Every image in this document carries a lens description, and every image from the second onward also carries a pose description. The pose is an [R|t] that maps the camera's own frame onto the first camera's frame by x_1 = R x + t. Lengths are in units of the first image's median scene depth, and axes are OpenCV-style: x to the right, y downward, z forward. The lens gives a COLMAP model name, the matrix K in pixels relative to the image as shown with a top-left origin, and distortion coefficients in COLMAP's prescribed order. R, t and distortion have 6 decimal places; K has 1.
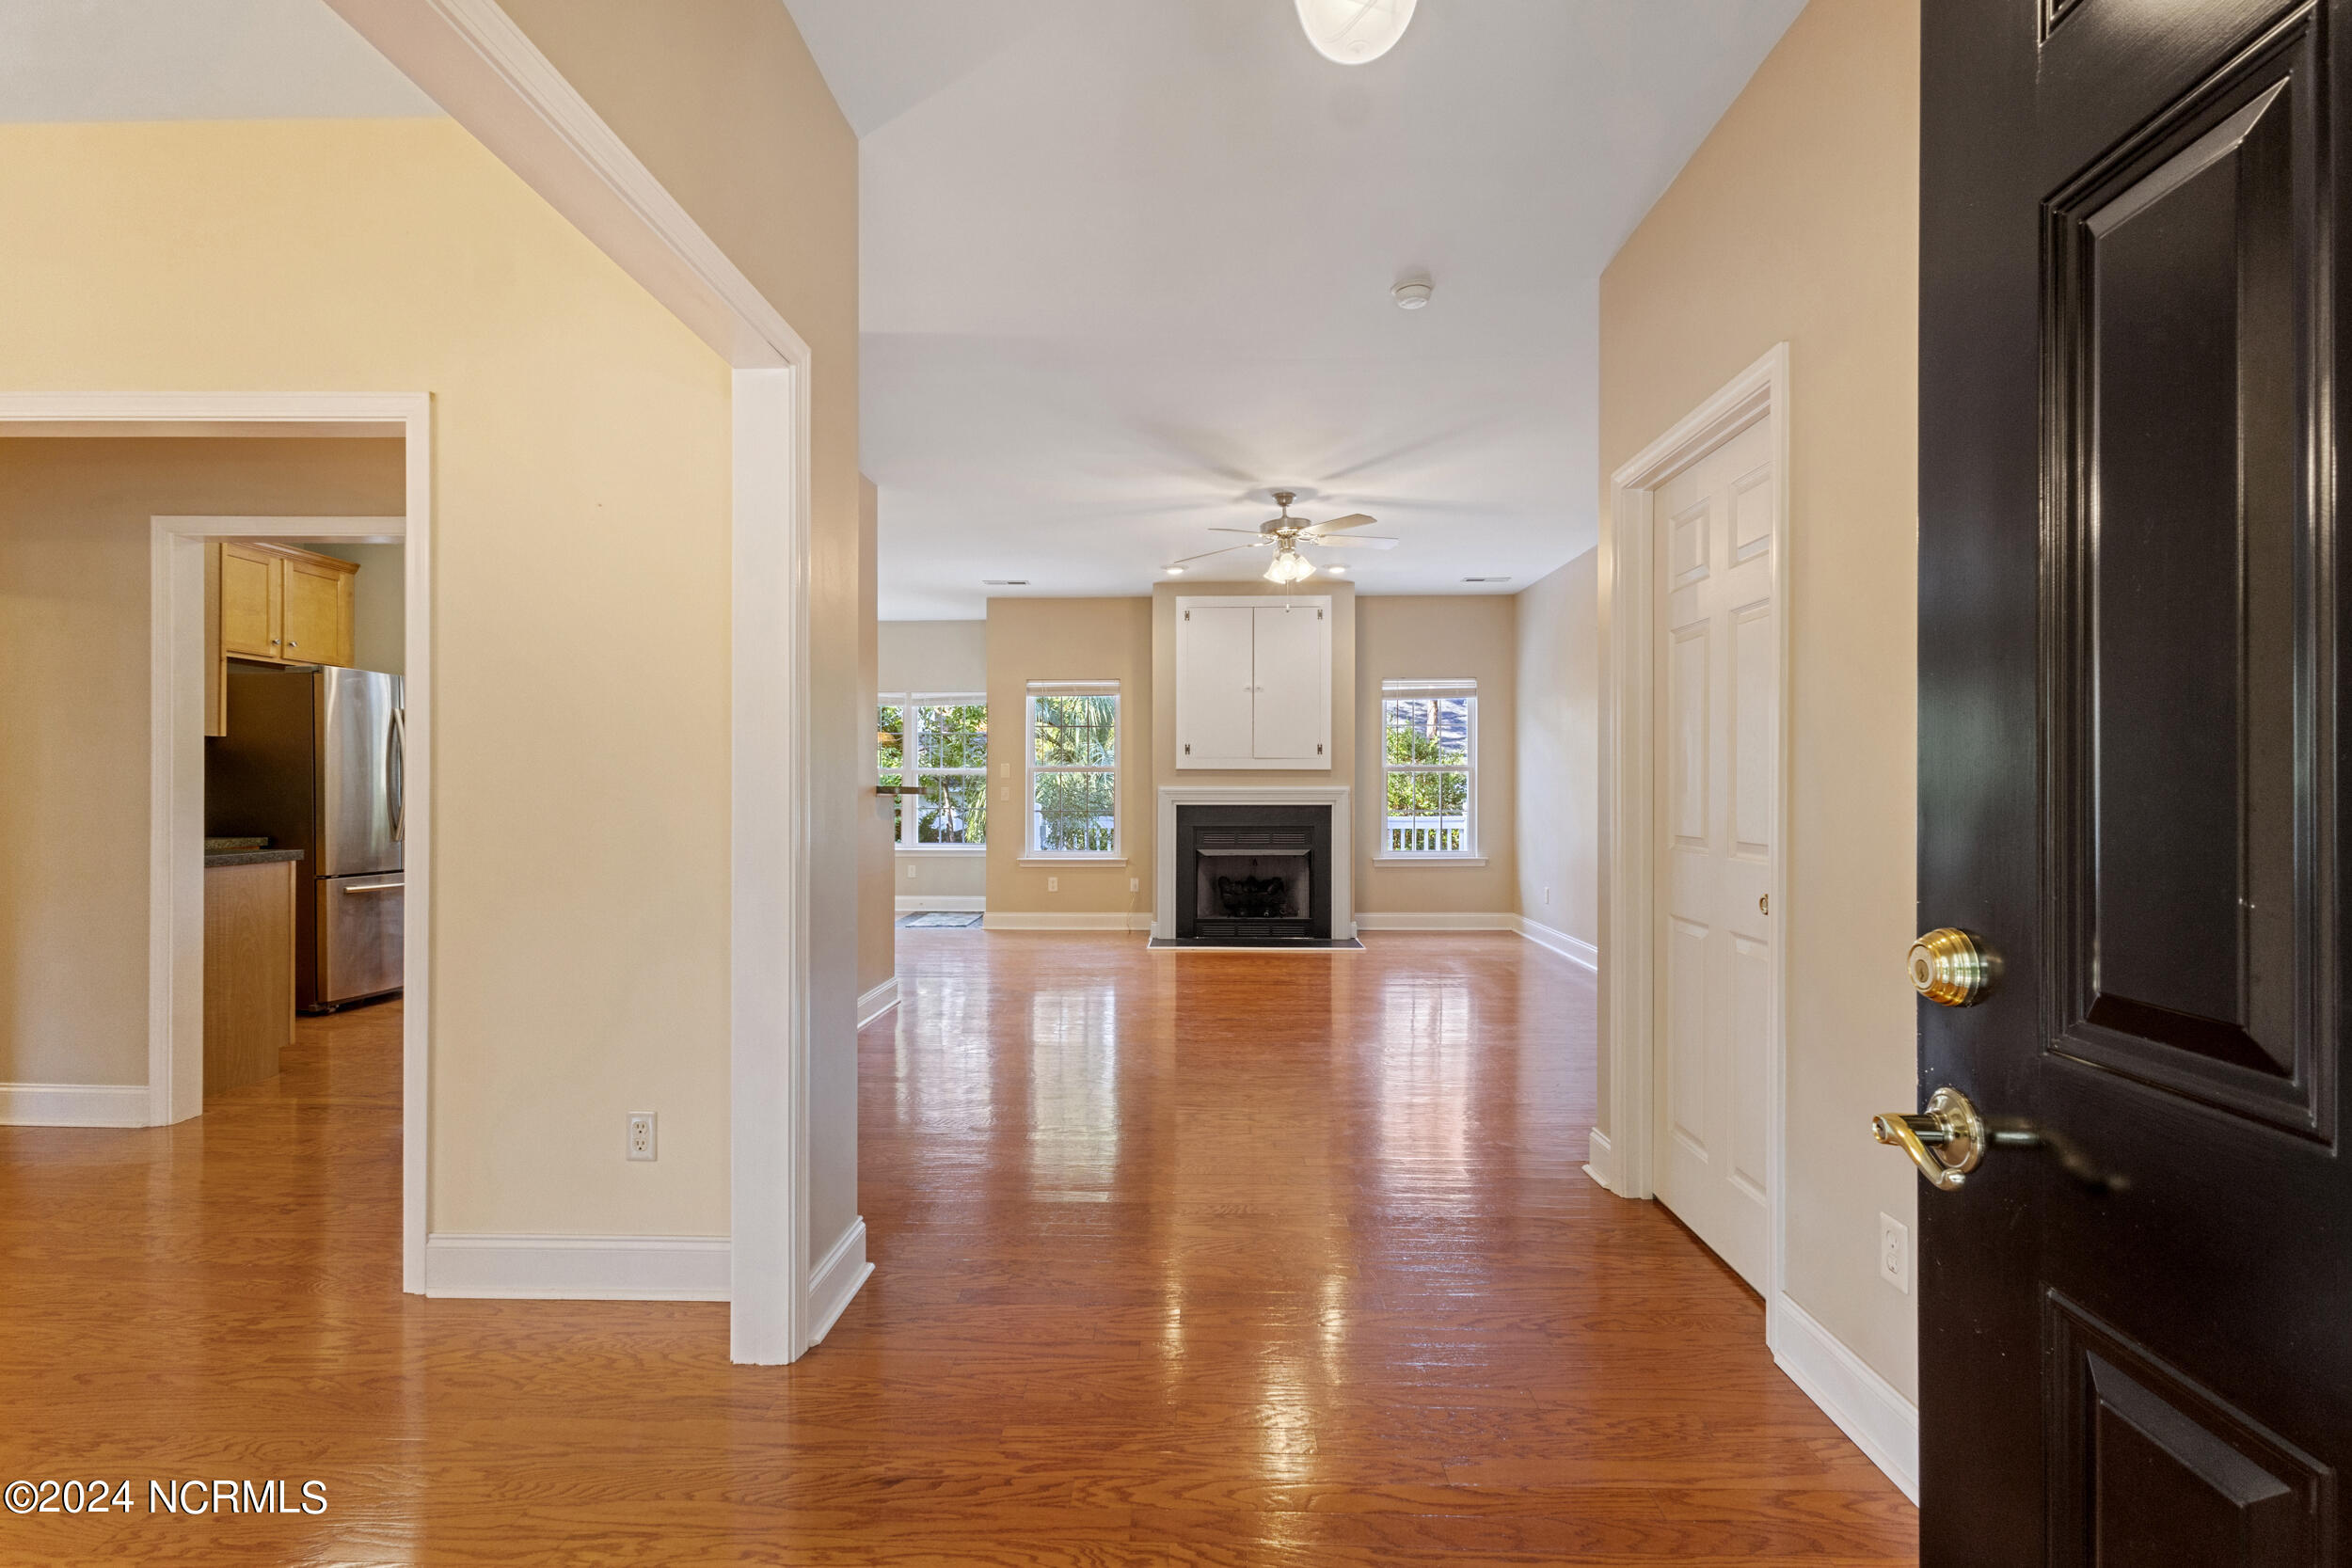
lens RADIAL K [[1098.5, 0, 1179.0], [0, 1098.5, 789.7], [0, 0, 1]] dist [-0.005942, -0.000577]
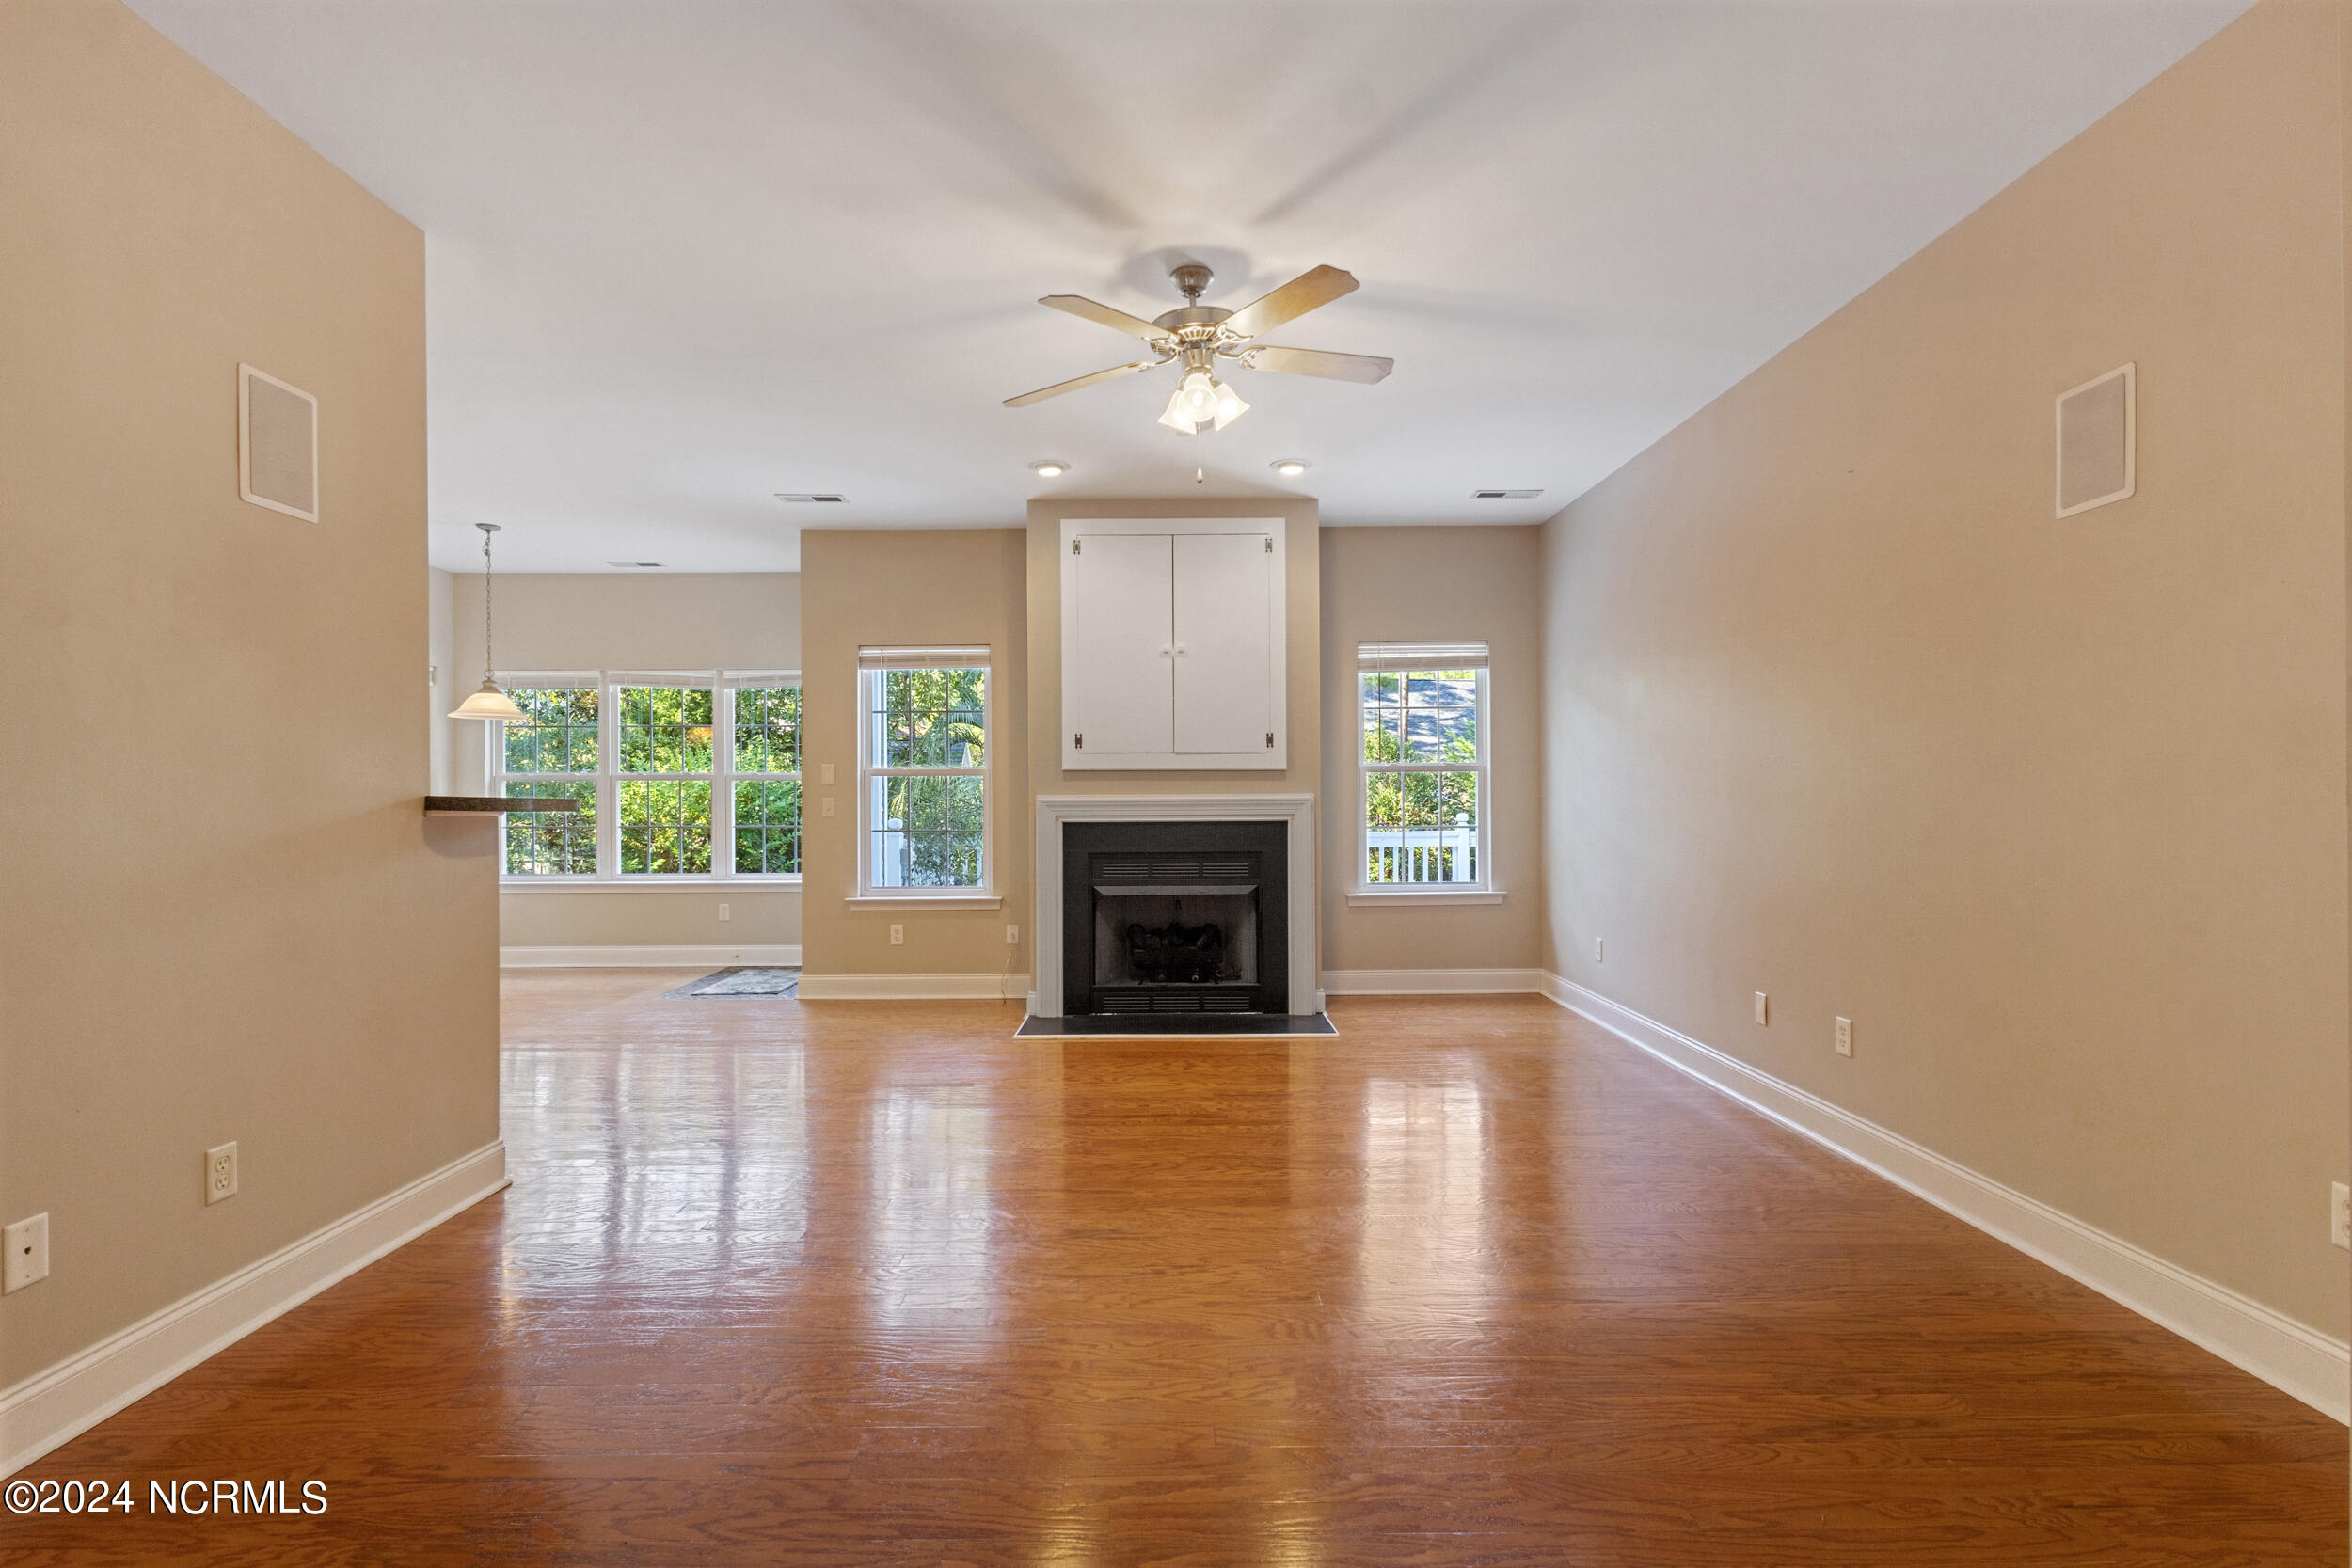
lens RADIAL K [[1098.5, 0, 1167.9], [0, 1098.5, 789.9], [0, 0, 1]] dist [-0.005942, -0.000577]
pose [[0.999755, -0.005516, 0.021438, 0.048161], [0.005702, 0.999946, -0.008658, 0.000117], [-0.021389, 0.008778, 0.999733, 0.305234]]
